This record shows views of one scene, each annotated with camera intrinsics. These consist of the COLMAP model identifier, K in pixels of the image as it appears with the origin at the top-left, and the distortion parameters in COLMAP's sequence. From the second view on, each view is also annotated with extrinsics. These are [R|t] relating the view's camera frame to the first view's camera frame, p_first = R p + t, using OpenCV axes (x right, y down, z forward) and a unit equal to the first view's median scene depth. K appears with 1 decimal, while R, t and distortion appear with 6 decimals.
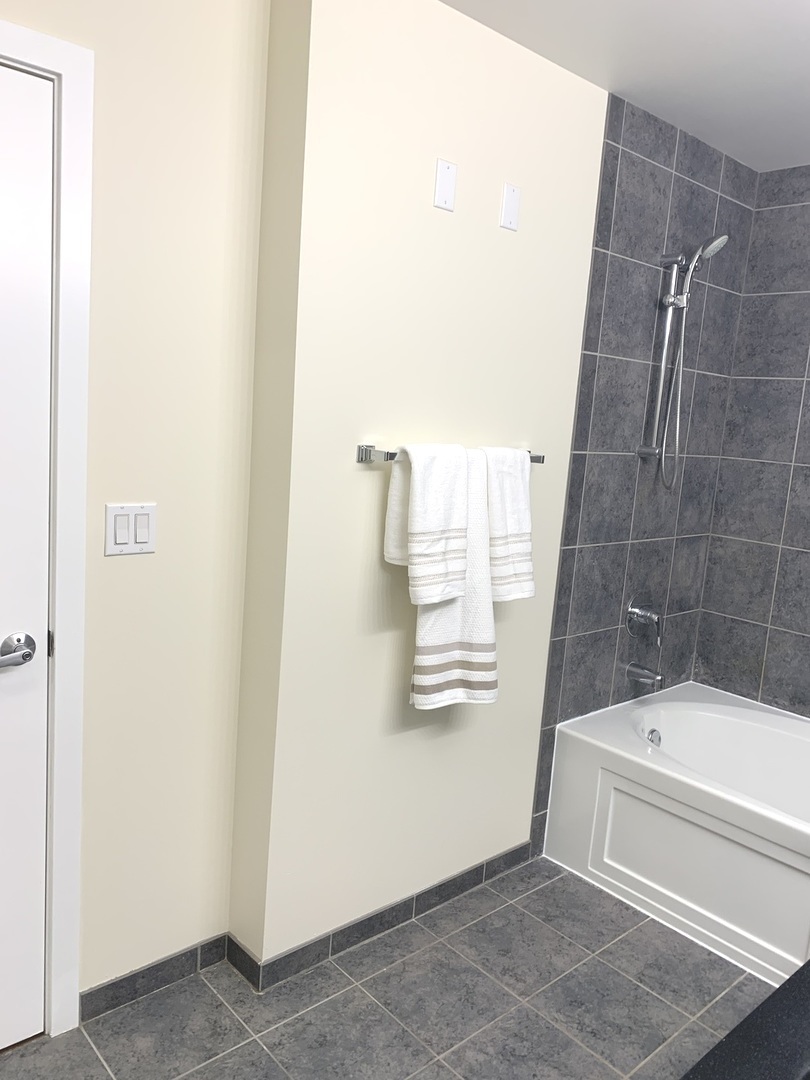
lens RADIAL K [[831.2, 0, 409.4], [0, 831.2, 537.6], [0, 0, 1]] dist [0.035486, -0.029434]
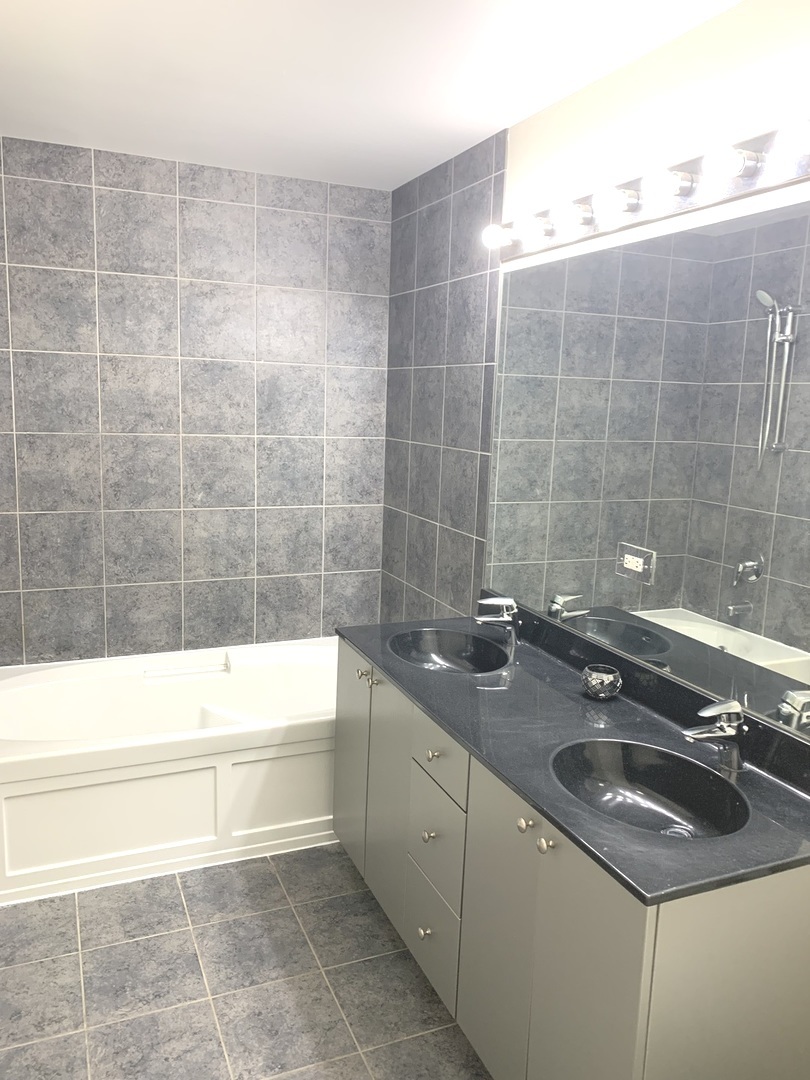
lens RADIAL K [[825.1, 0, 406.1], [0, 825.1, 531.3], [0, 0, 1]] dist [0.012801, -0.013652]
pose [[0.324349, -0.216982, 0.920715, -0.456775], [0.135220, 0.973976, 0.181899, -0.117090], [-0.936223, 0.065500, 0.345249, 0.266180]]
